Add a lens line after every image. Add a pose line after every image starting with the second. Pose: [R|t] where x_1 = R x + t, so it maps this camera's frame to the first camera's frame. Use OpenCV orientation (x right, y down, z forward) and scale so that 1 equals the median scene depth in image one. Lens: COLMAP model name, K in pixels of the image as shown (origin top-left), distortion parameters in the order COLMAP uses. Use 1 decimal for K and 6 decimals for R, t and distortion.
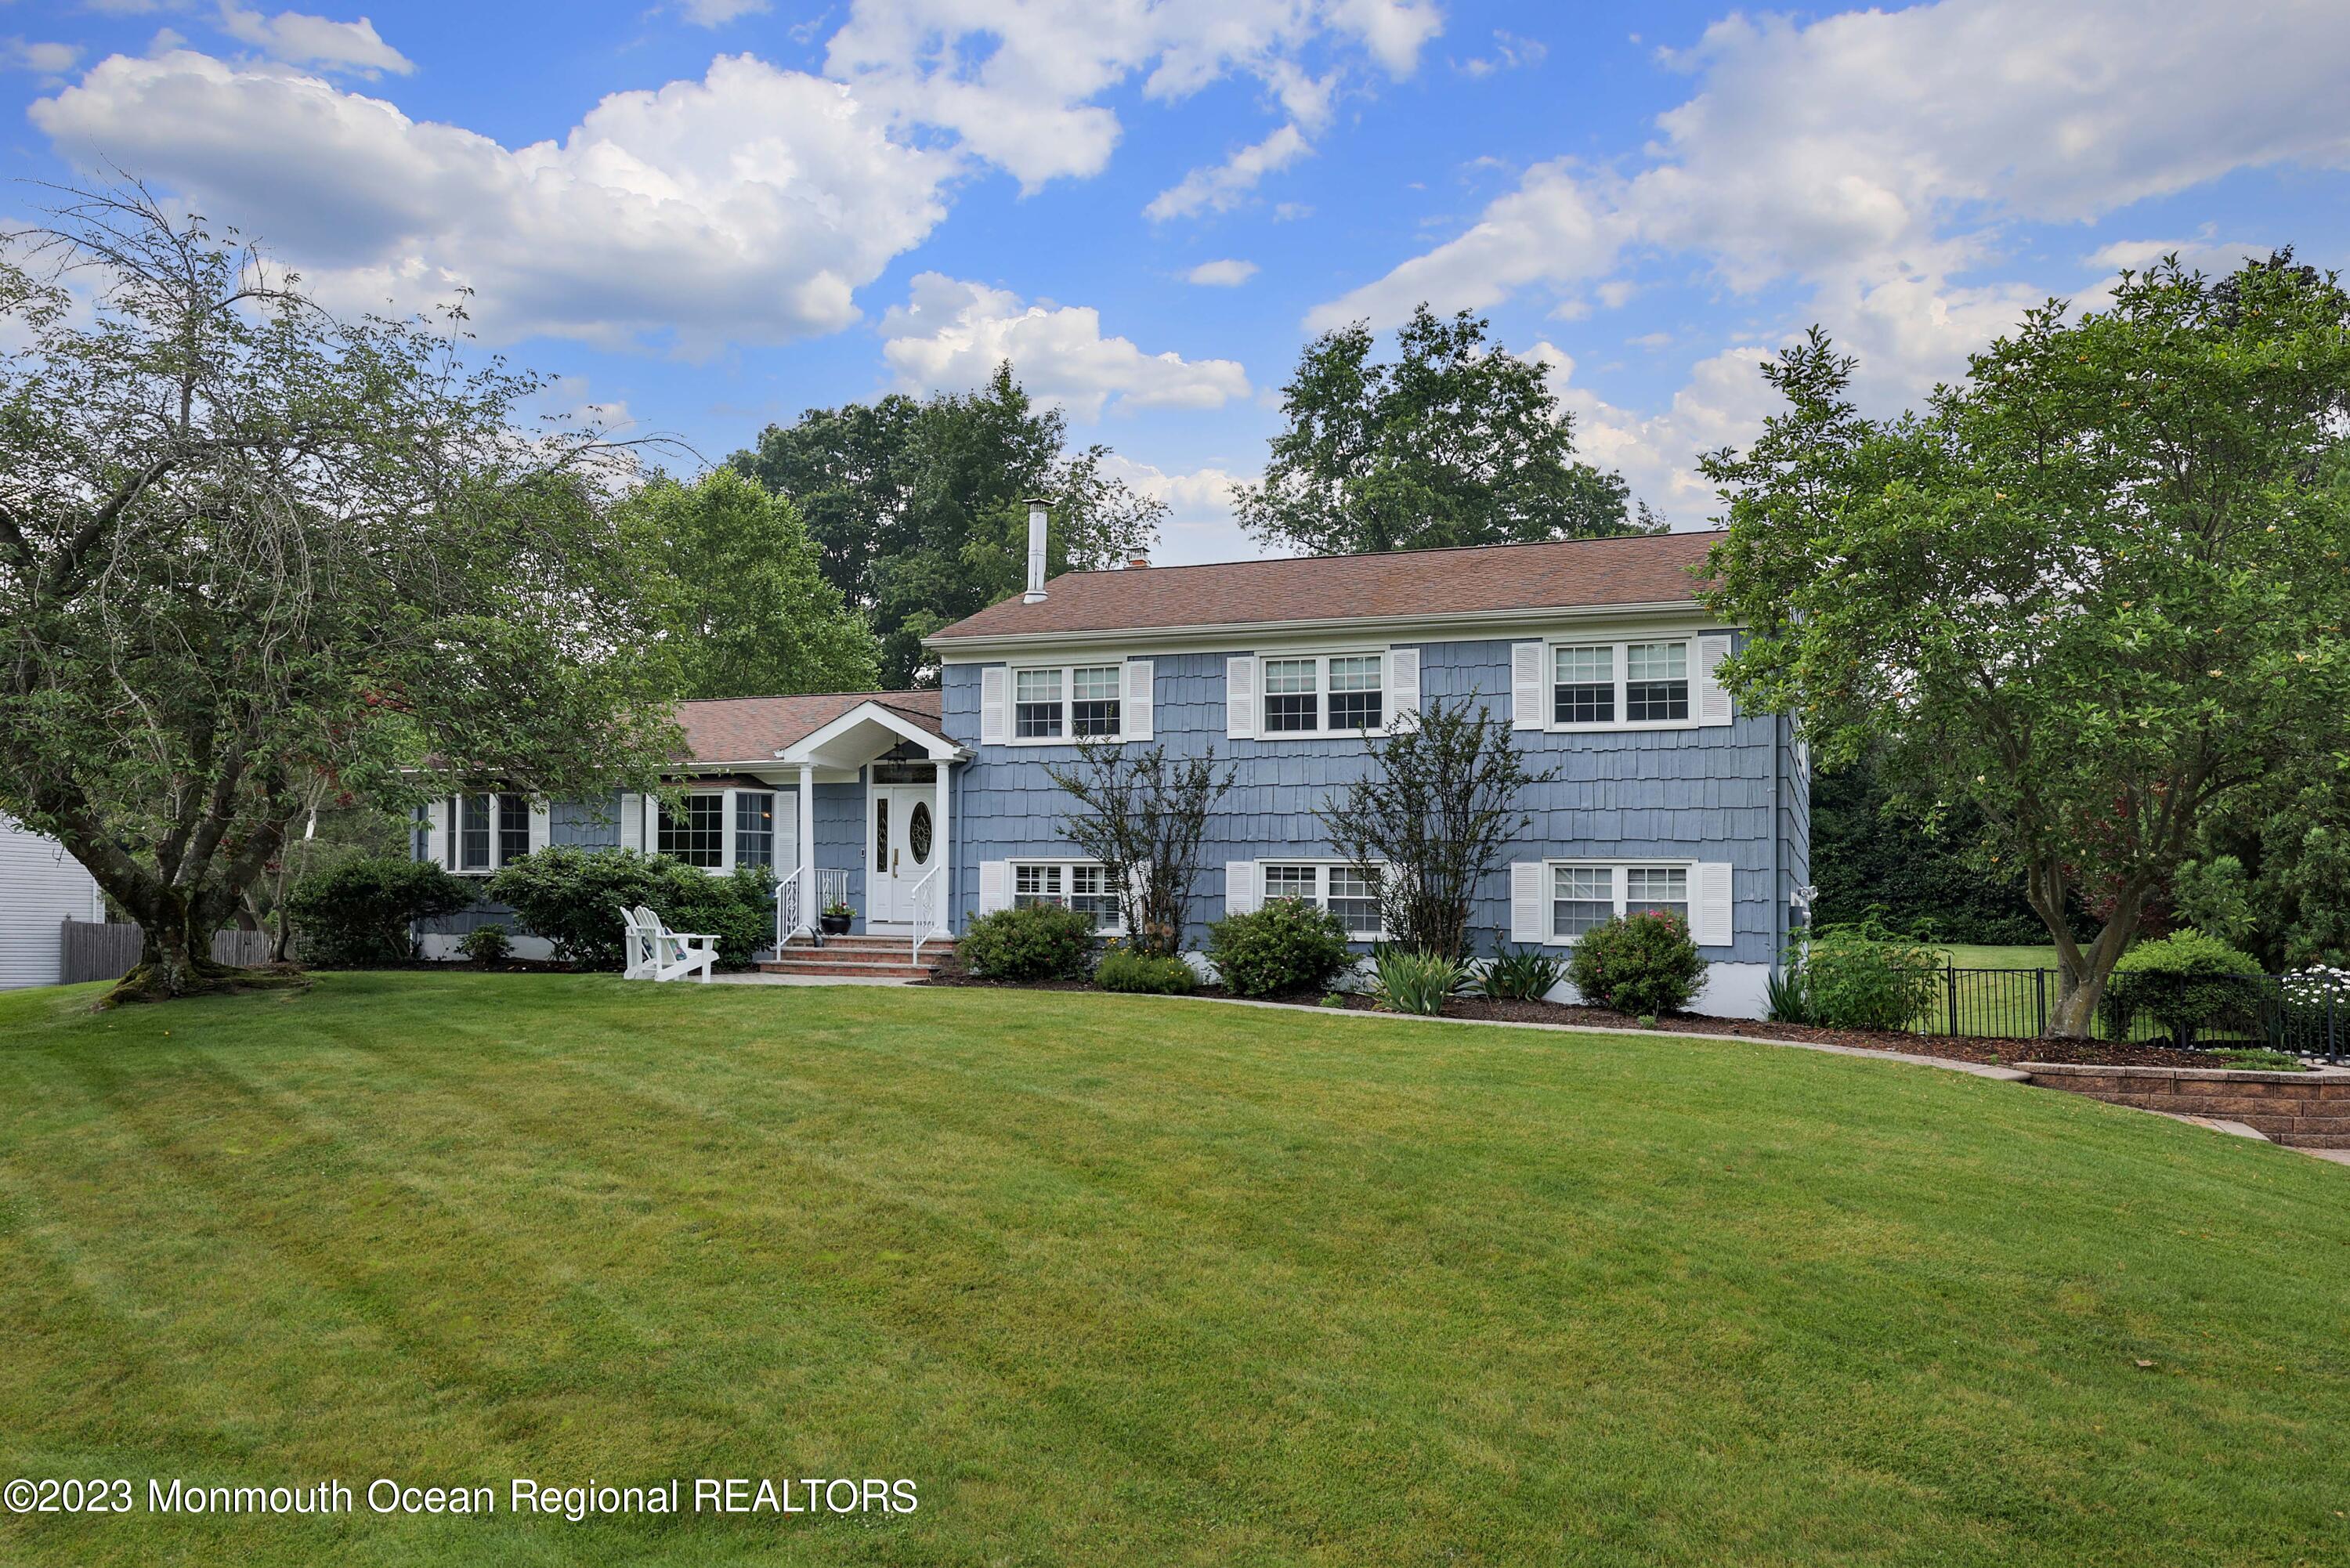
lens RADIAL K [[1653.5, 0, 1294.1], [0, 1653.5, 932.2], [0, 0, 1]] dist [0.049286, 0.000777]
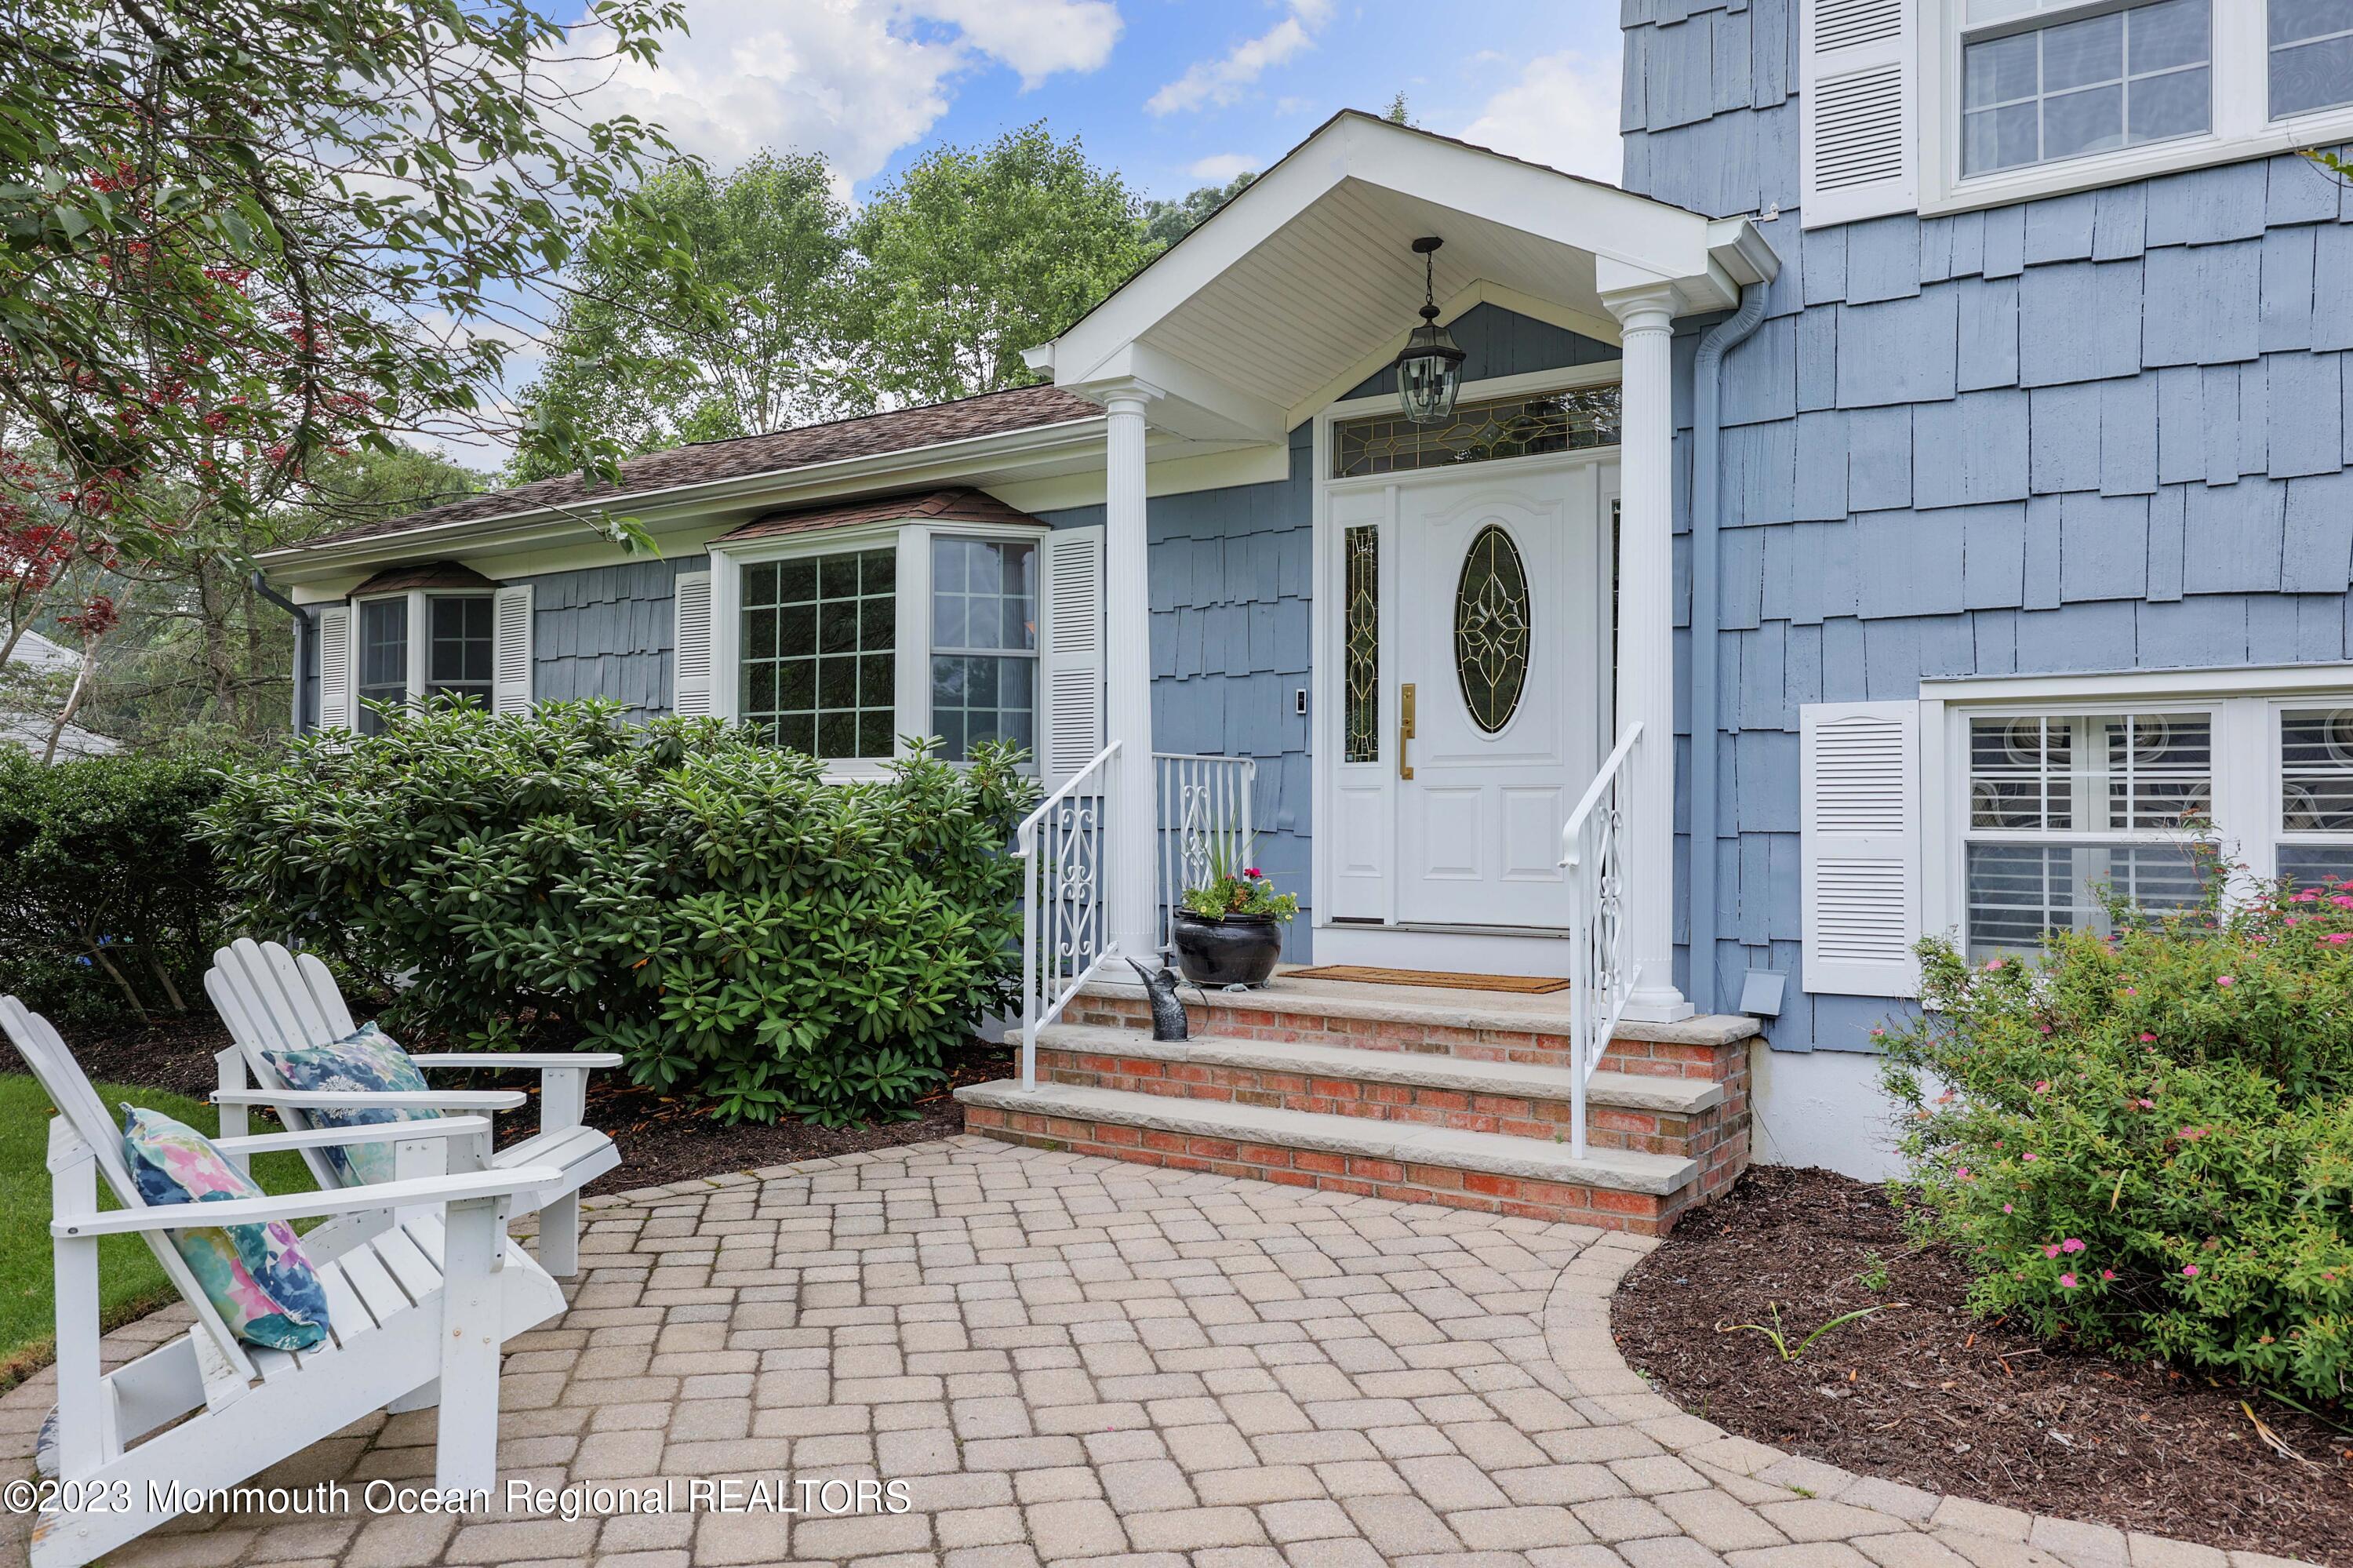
lens RADIAL K [[1655.8, 0, 1177.3], [0, 1655.8, 792.9], [0, 0, 1]] dist [0.049286, 0.000777]
pose [[0.962998, -0.014470, -0.269120, -0.206053], [0.006965, 0.999560, -0.028823, -0.022687], [0.269419, 0.025882, 0.962675, 0.718999]]
